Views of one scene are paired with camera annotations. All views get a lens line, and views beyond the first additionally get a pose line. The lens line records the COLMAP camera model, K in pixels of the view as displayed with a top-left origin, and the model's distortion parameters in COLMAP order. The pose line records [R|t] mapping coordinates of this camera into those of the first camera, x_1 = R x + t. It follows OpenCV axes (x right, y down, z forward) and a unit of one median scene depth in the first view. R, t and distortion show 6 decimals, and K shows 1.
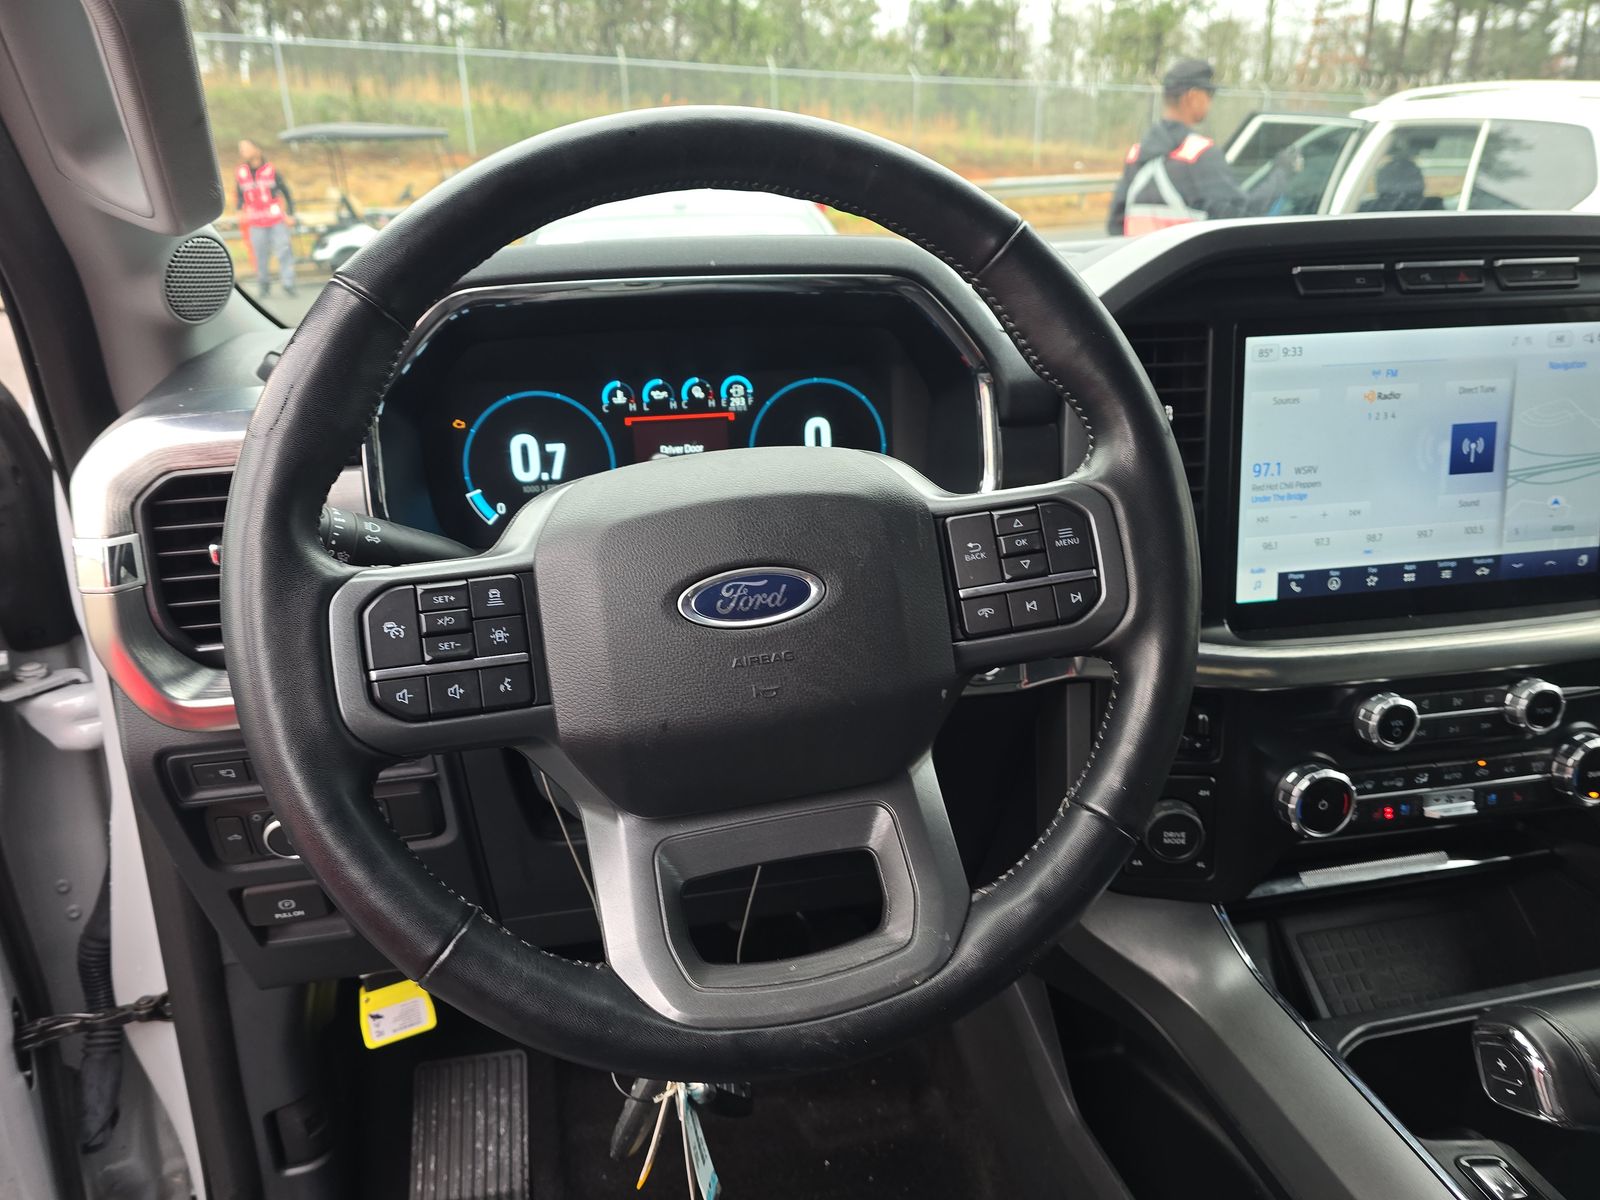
lens RADIAL K [[1089.2, 0, 802.8], [0, 1089.2, 605.1], [0, 0, 1]] dist [0.012836, -0.006549]
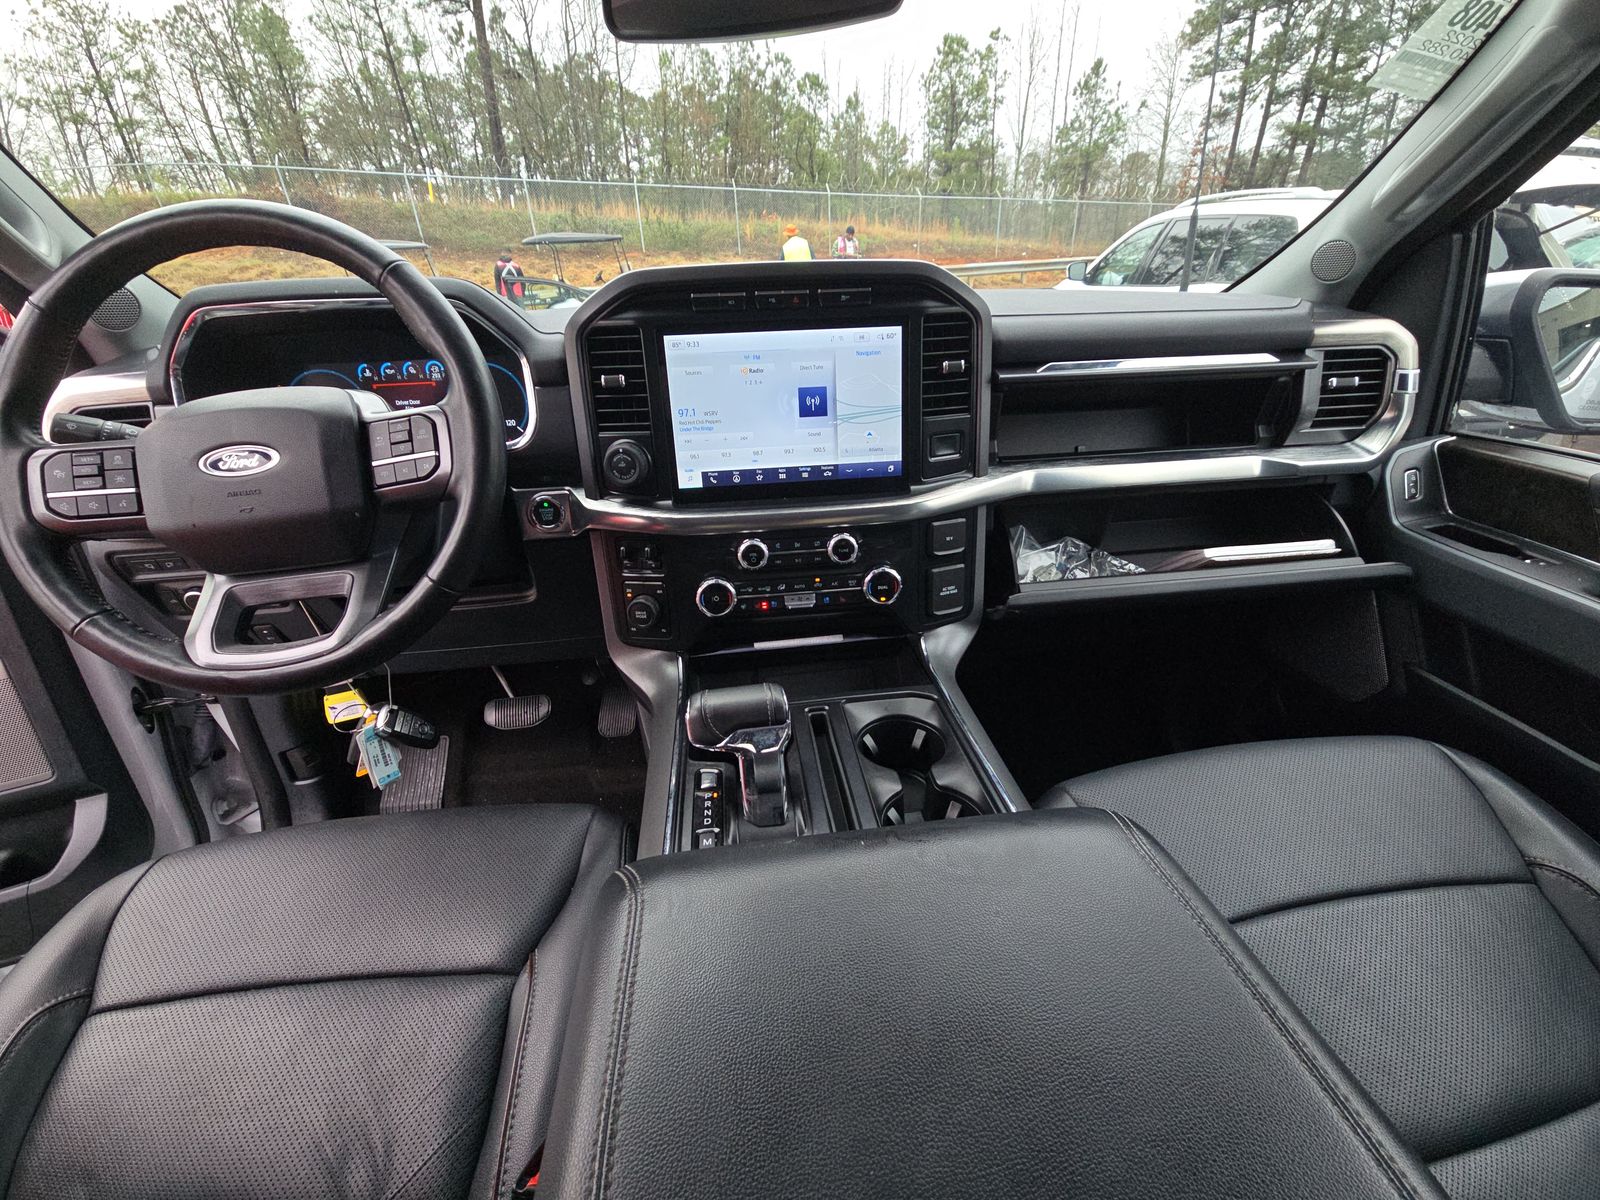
lens RADIAL K [[643.2, 0, 801.8], [0, 643.2, 604.7], [0, 0, 1]] dist [0.006313, -0.000164]
pose [[0.997152, 0.025269, -0.071060, 0.650056], [-0.017143, 0.993479, 0.112716, 0.063046], [0.073445, -0.111176, 0.991083, -0.069597]]
